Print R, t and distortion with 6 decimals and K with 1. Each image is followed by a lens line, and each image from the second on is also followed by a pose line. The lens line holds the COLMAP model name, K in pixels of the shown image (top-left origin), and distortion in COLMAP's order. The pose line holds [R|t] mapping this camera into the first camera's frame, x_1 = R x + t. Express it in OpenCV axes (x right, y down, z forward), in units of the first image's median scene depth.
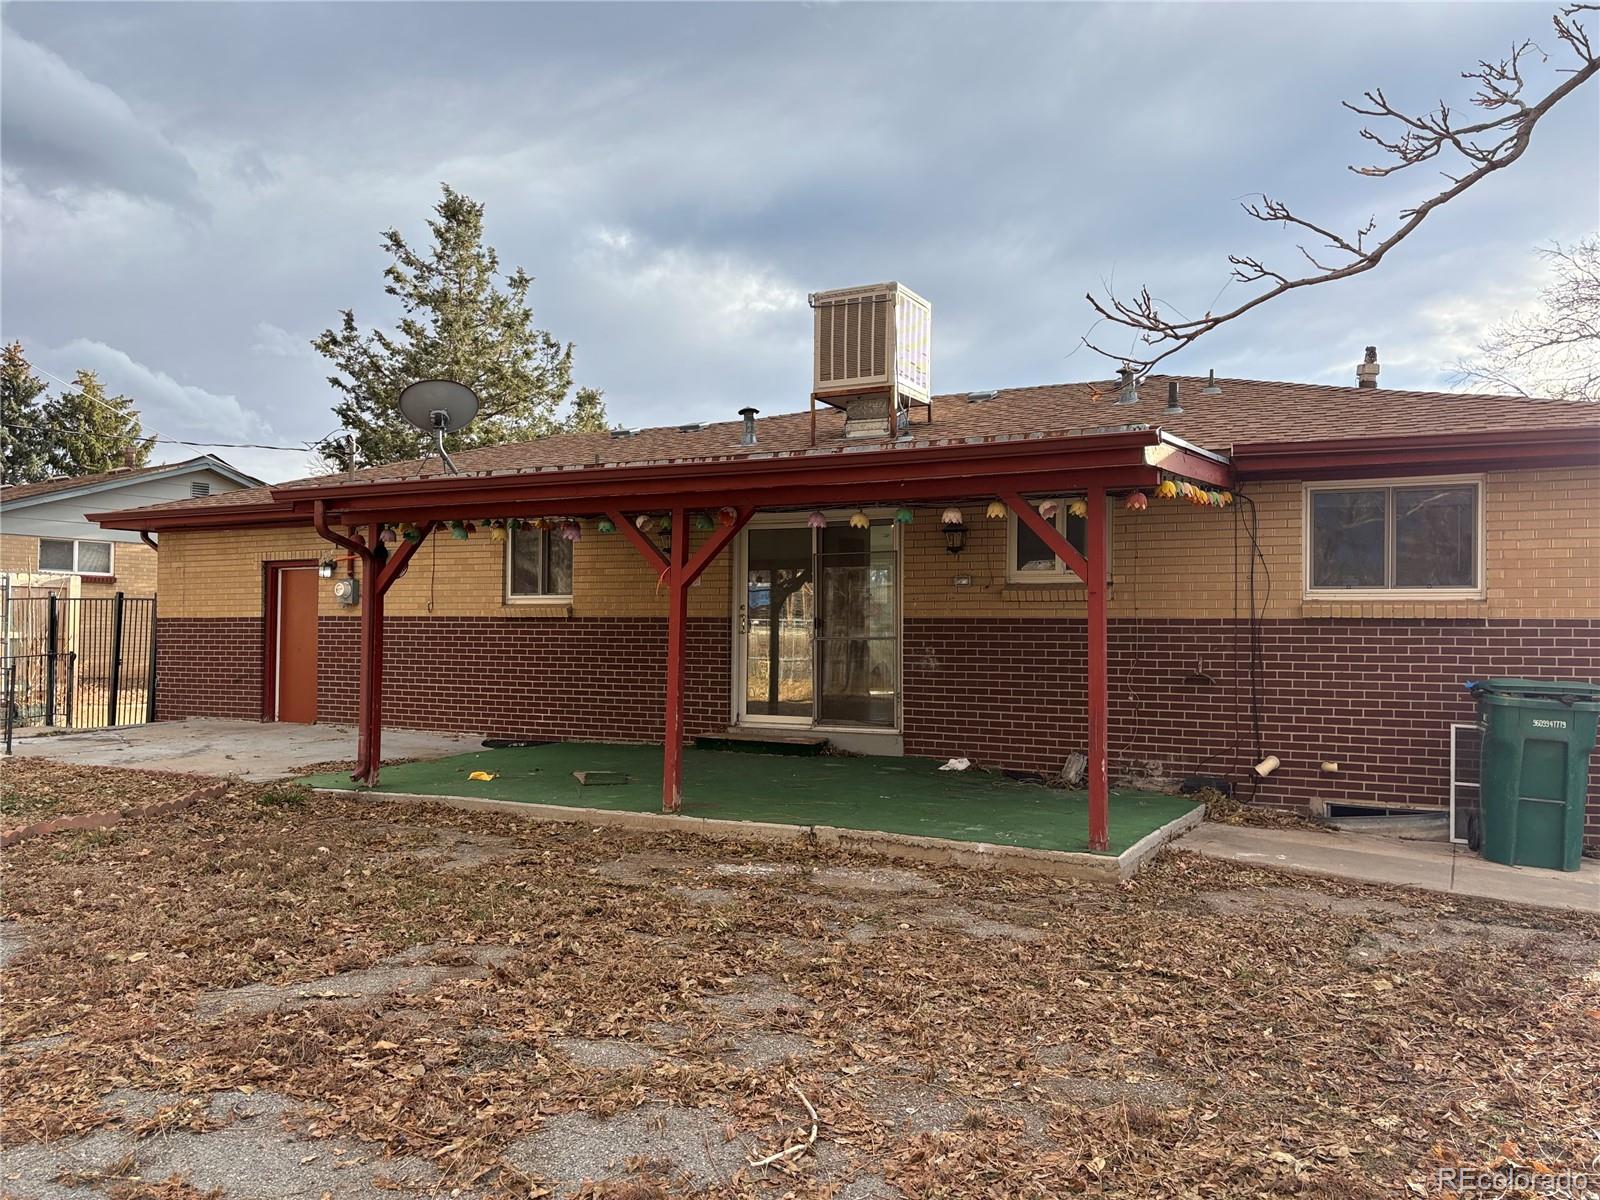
lens RADIAL K [[1213.0, 0, 795.6], [0, 1213.0, 593.3], [0, 0, 1]] dist [0.047893, -0.010729]
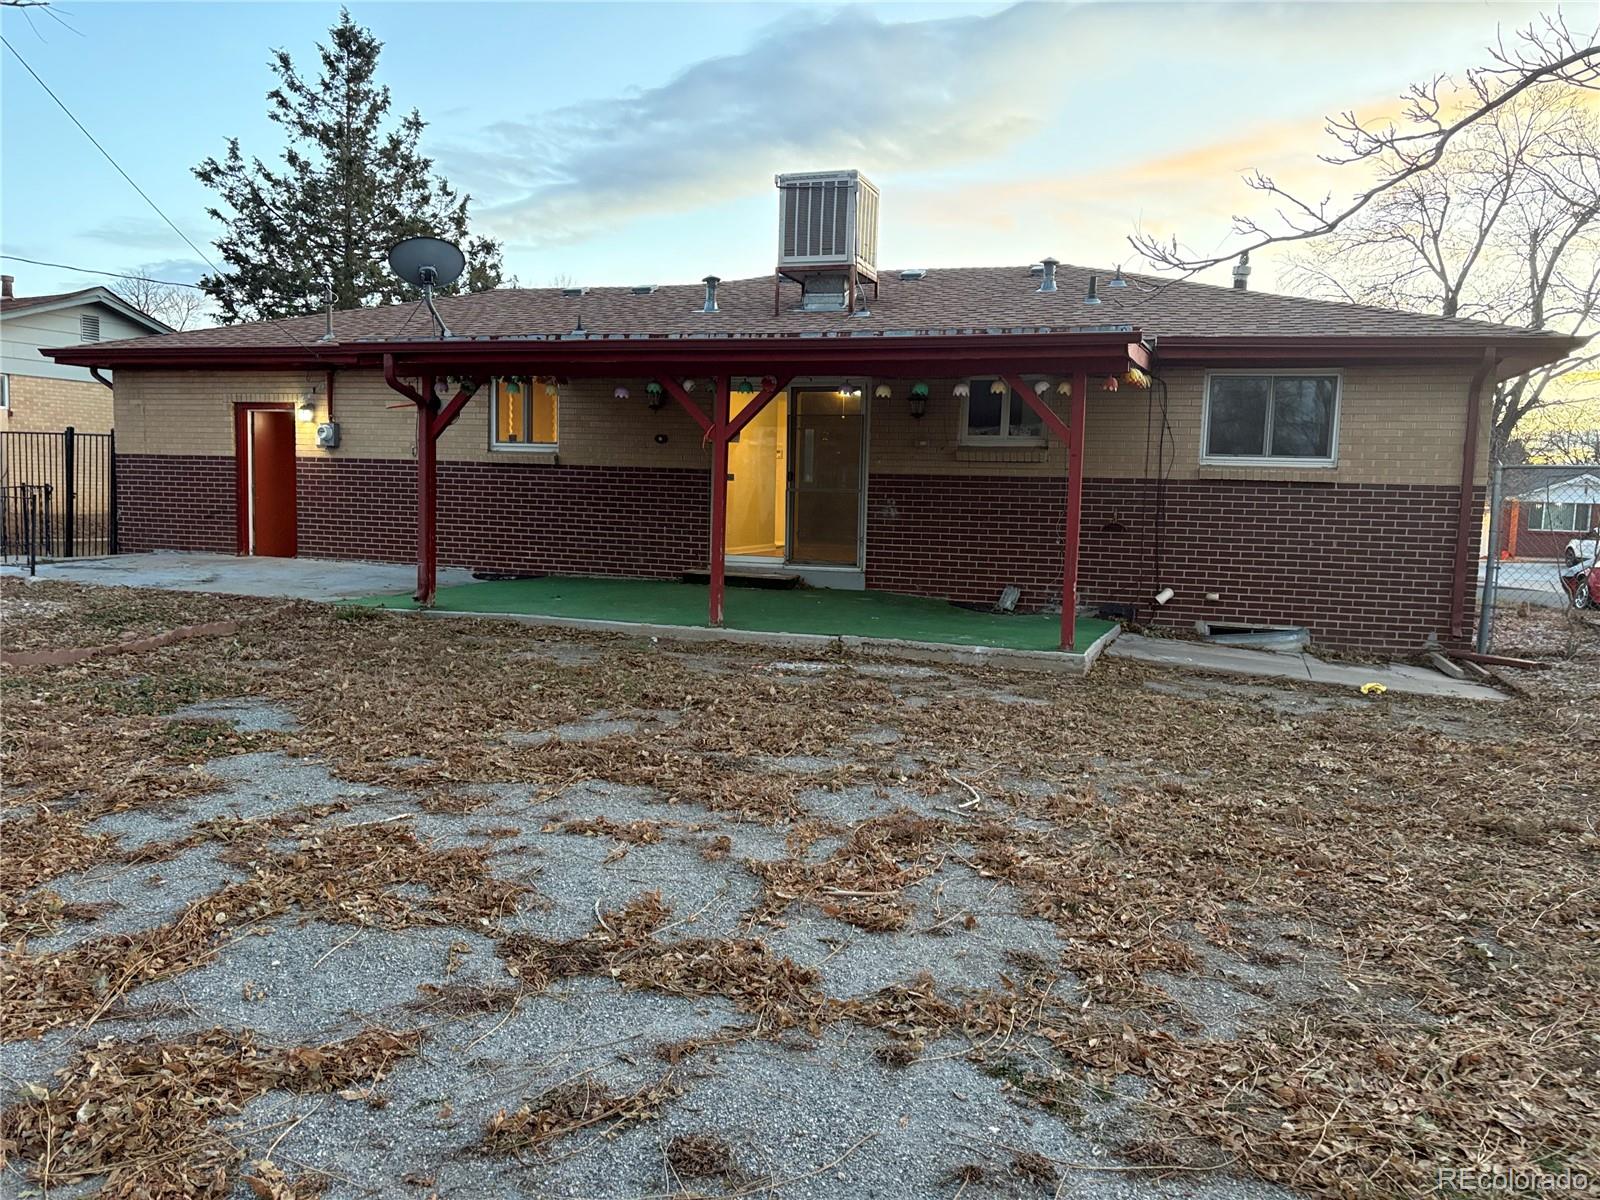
lens RADIAL K [[1213.0, 0, 798.7], [0, 1213.0, 607.0], [0, 0, 1]] dist [0.047893, -0.010729]
pose [[0.988988, 0.008643, 0.147743, -0.157307], [-0.027450, 0.991684, 0.125736, 0.003235], [-0.145428, -0.128406, 0.981001, -0.167080]]
